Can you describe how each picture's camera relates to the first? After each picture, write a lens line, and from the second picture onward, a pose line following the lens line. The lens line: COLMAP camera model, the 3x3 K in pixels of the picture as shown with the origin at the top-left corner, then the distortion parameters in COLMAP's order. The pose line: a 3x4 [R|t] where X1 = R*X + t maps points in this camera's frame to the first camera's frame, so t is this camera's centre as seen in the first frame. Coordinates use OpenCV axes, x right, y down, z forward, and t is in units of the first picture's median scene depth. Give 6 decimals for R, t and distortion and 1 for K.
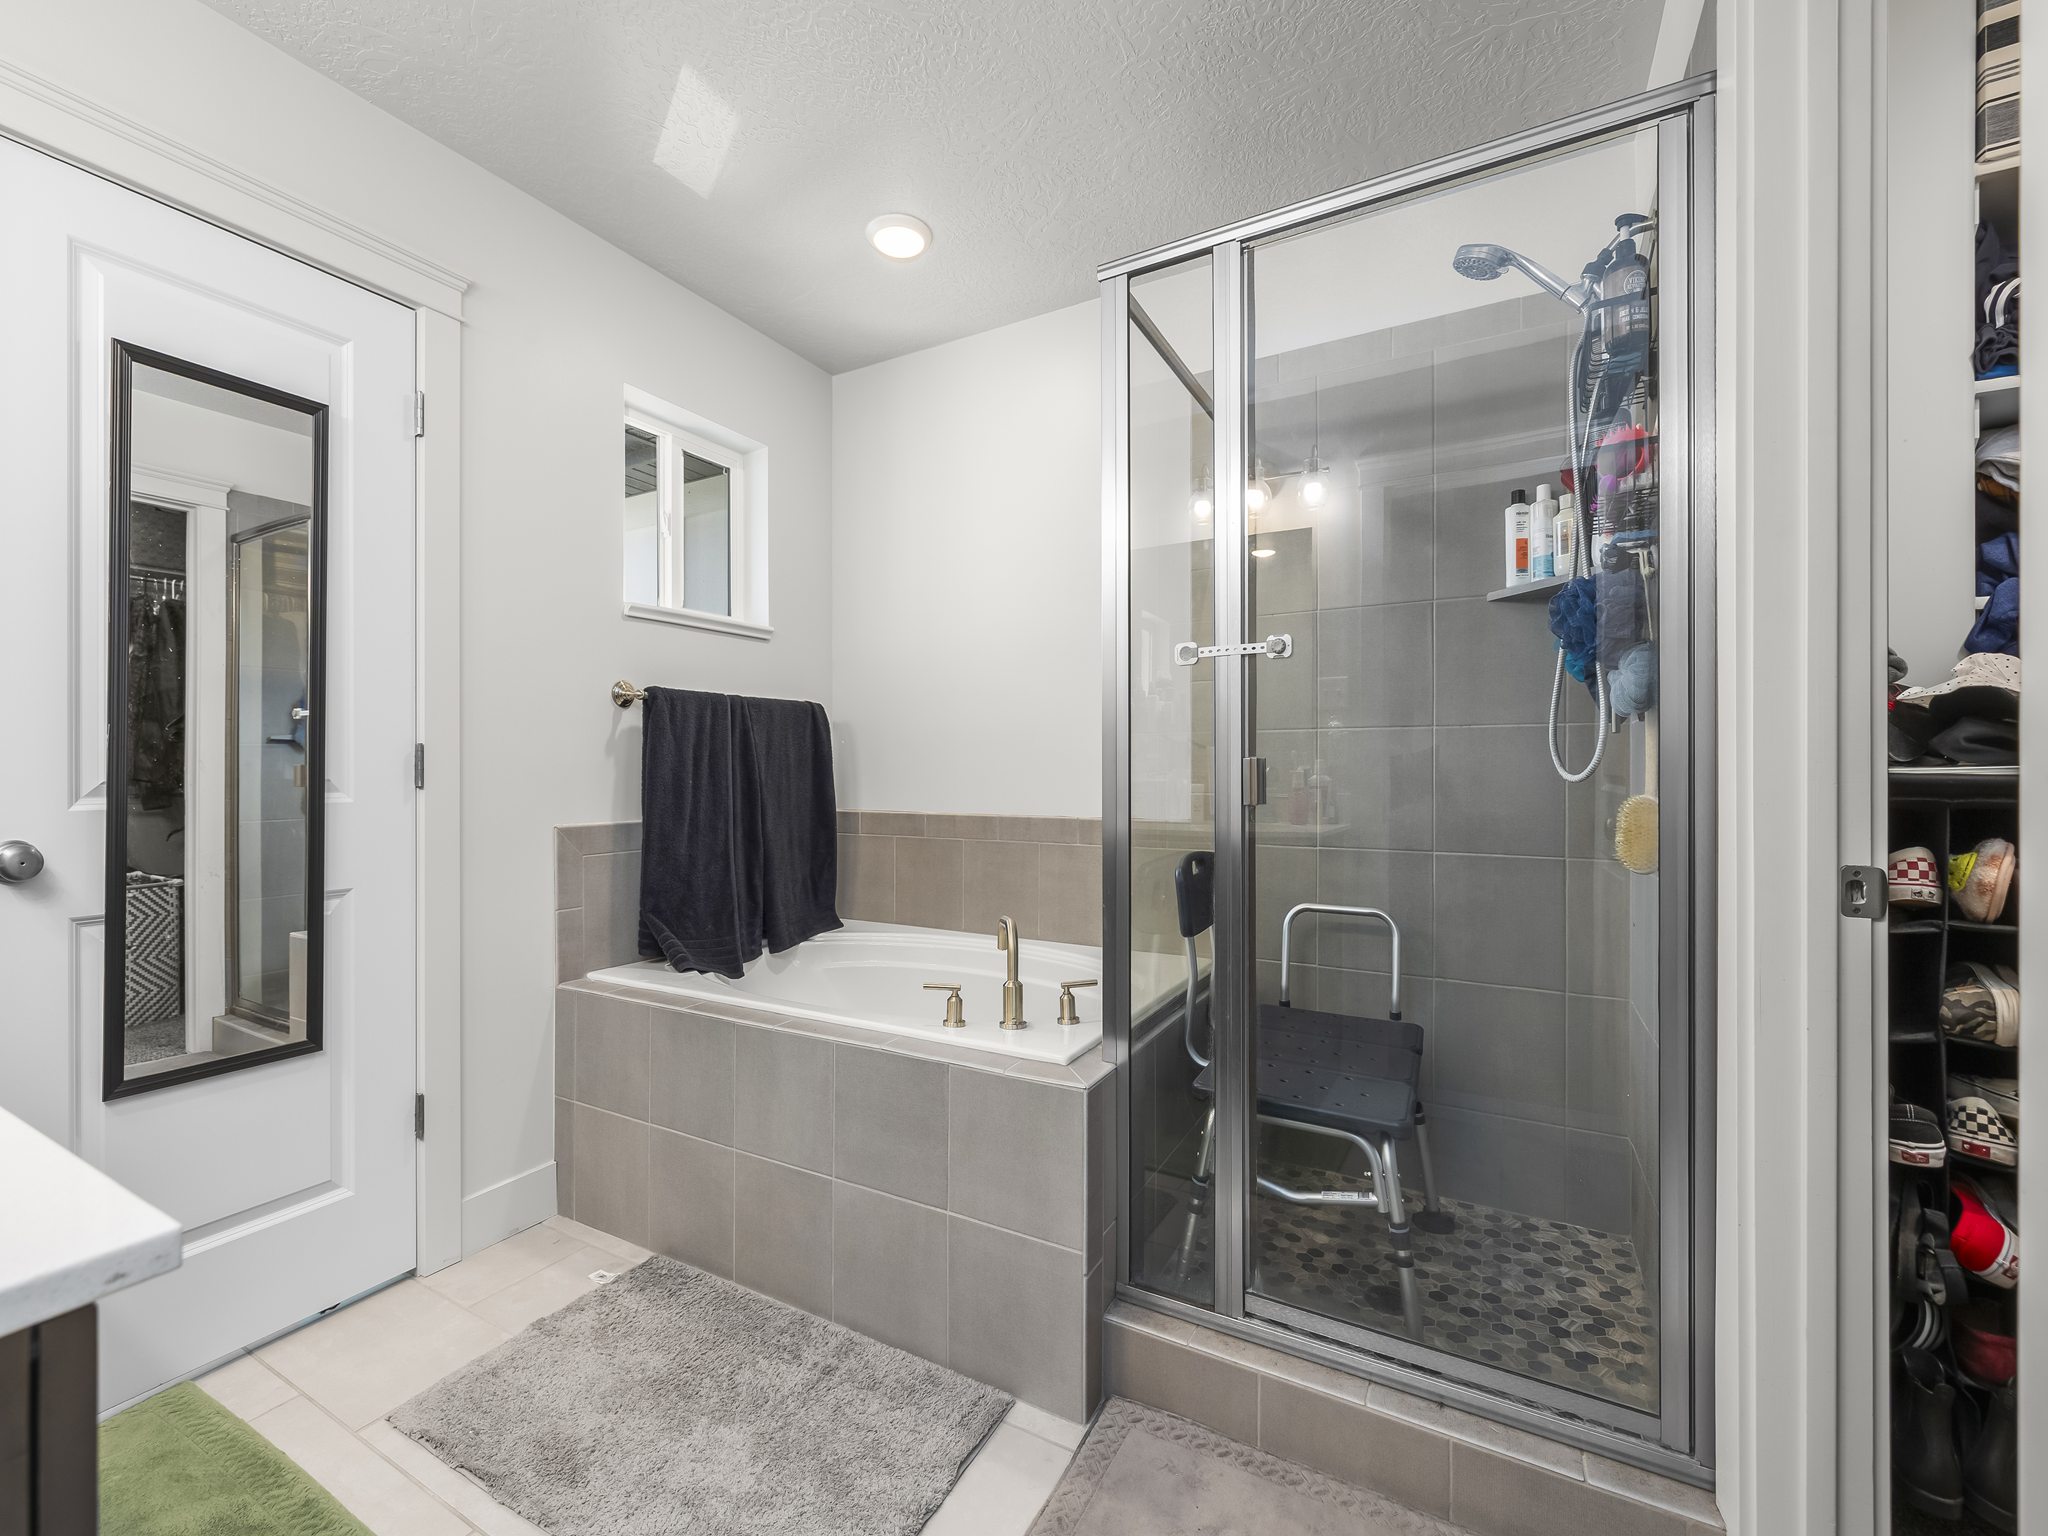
lens RADIAL K [[875.7, 0, 1019.3], [0, 875.7, 767.4], [0, 0, 1]] dist [0.014136, 0.000134]
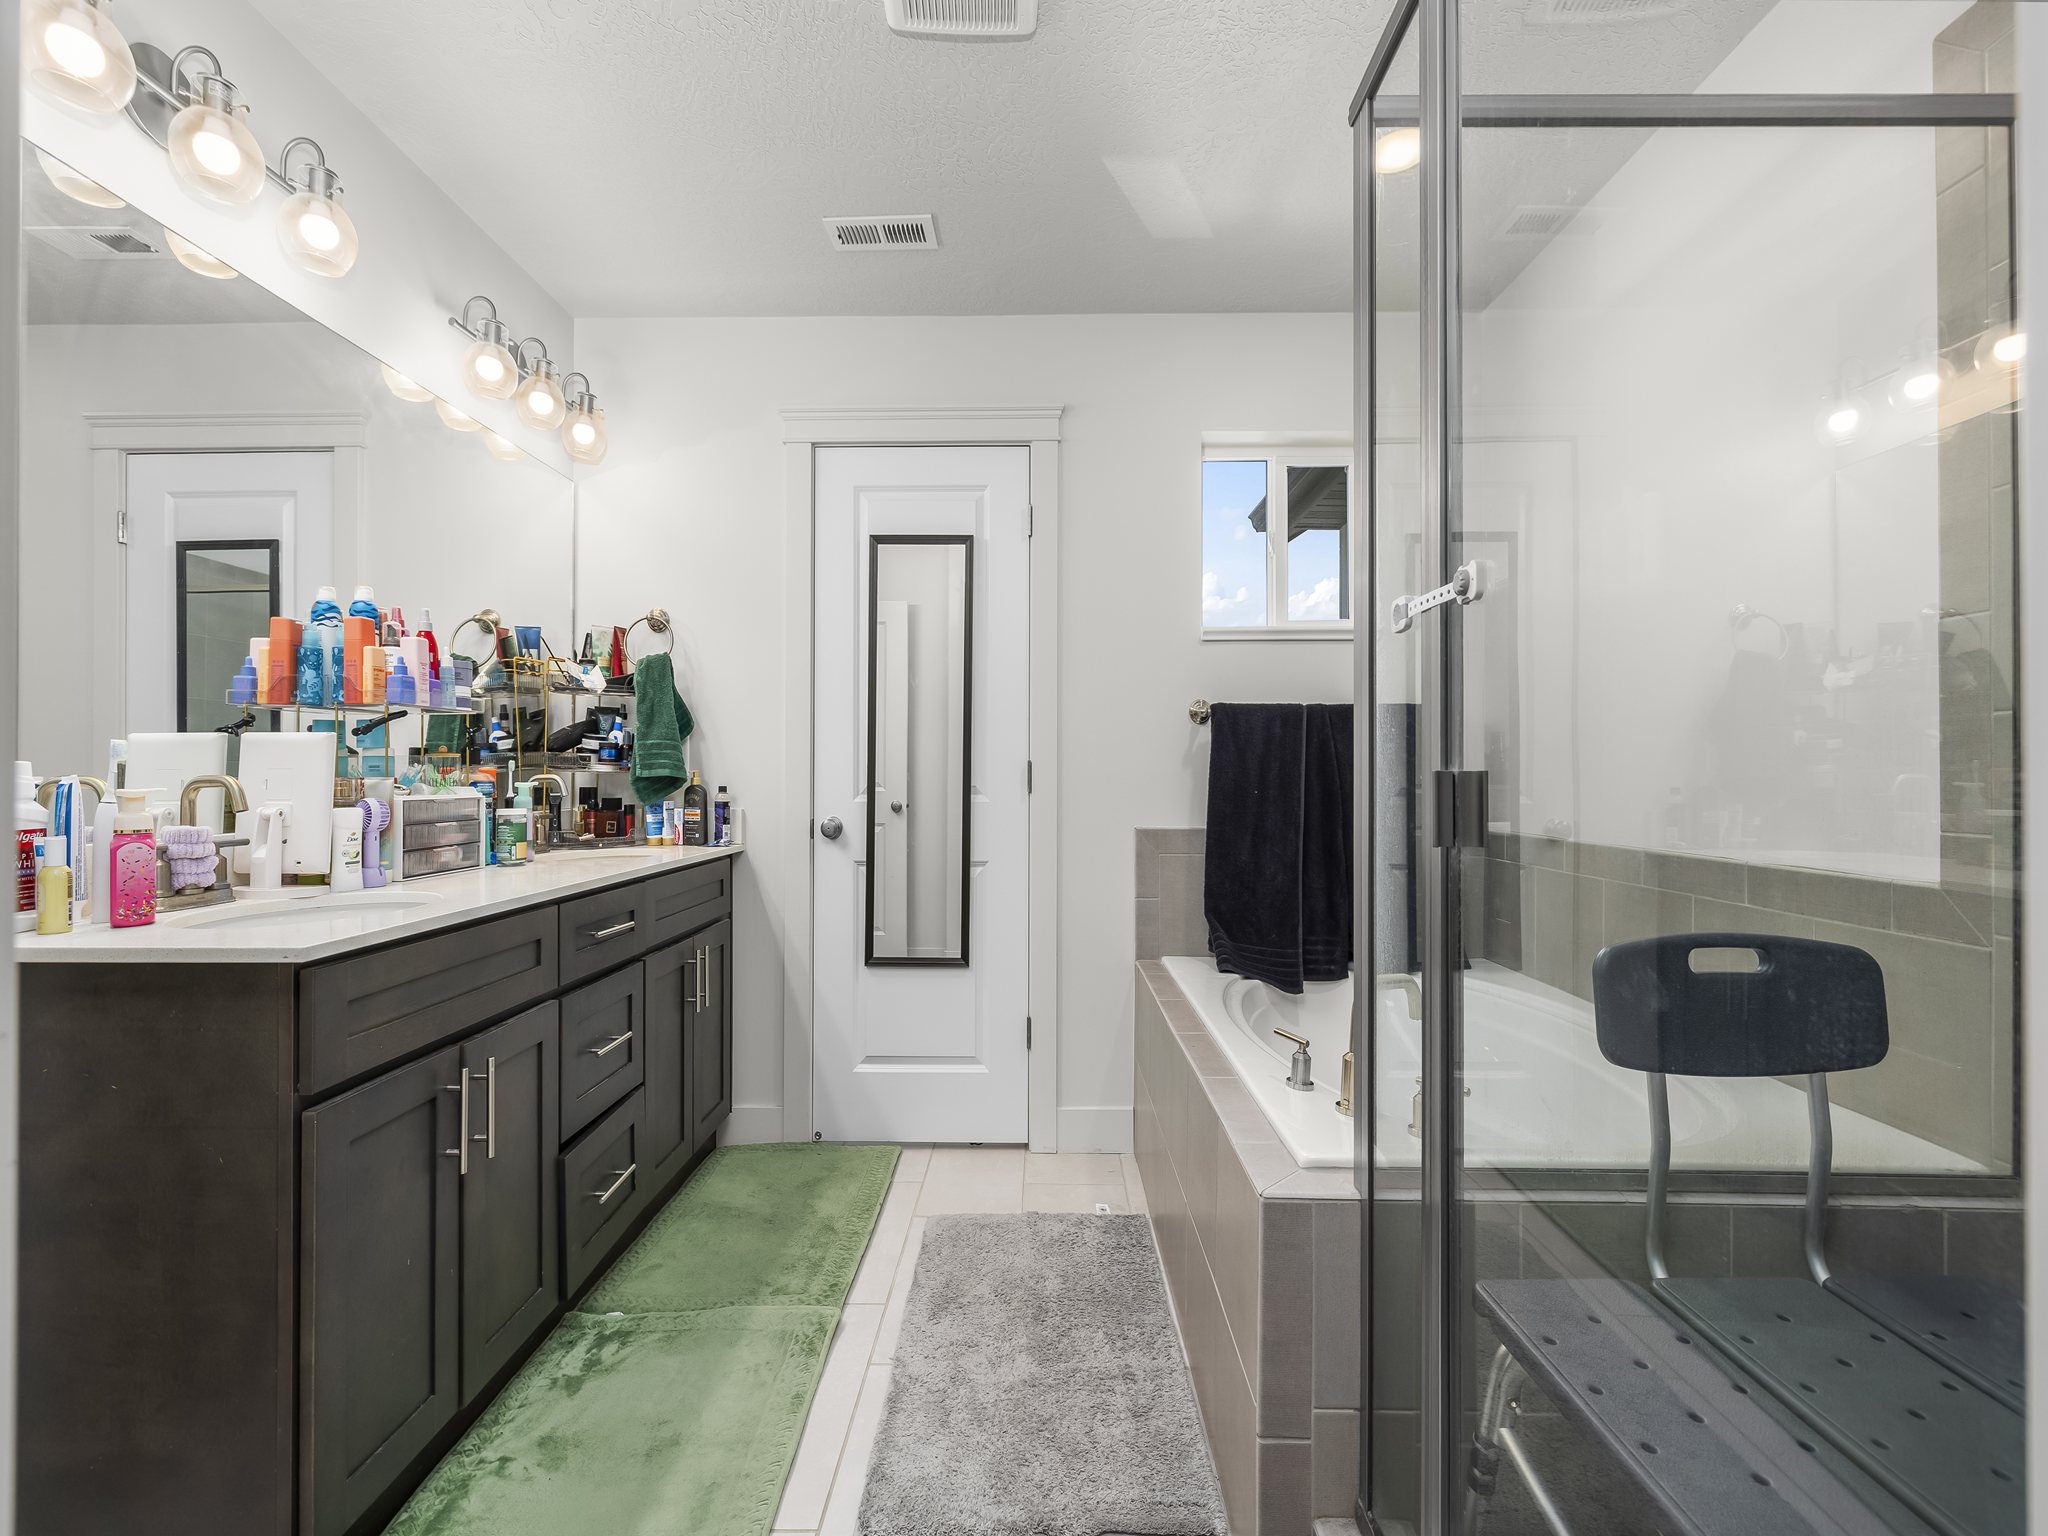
lens RADIAL K [[875.7, 0, 1019.7], [0, 875.7, 770.8], [0, 0, 1]] dist [0.014136, 0.000134]
pose [[0.477947, -0.003167, -0.878383, 0.529154], [-0.001691, 0.999988, -0.004526, -0.005023], [0.878387, 0.003648, 0.477936, 0.350785]]
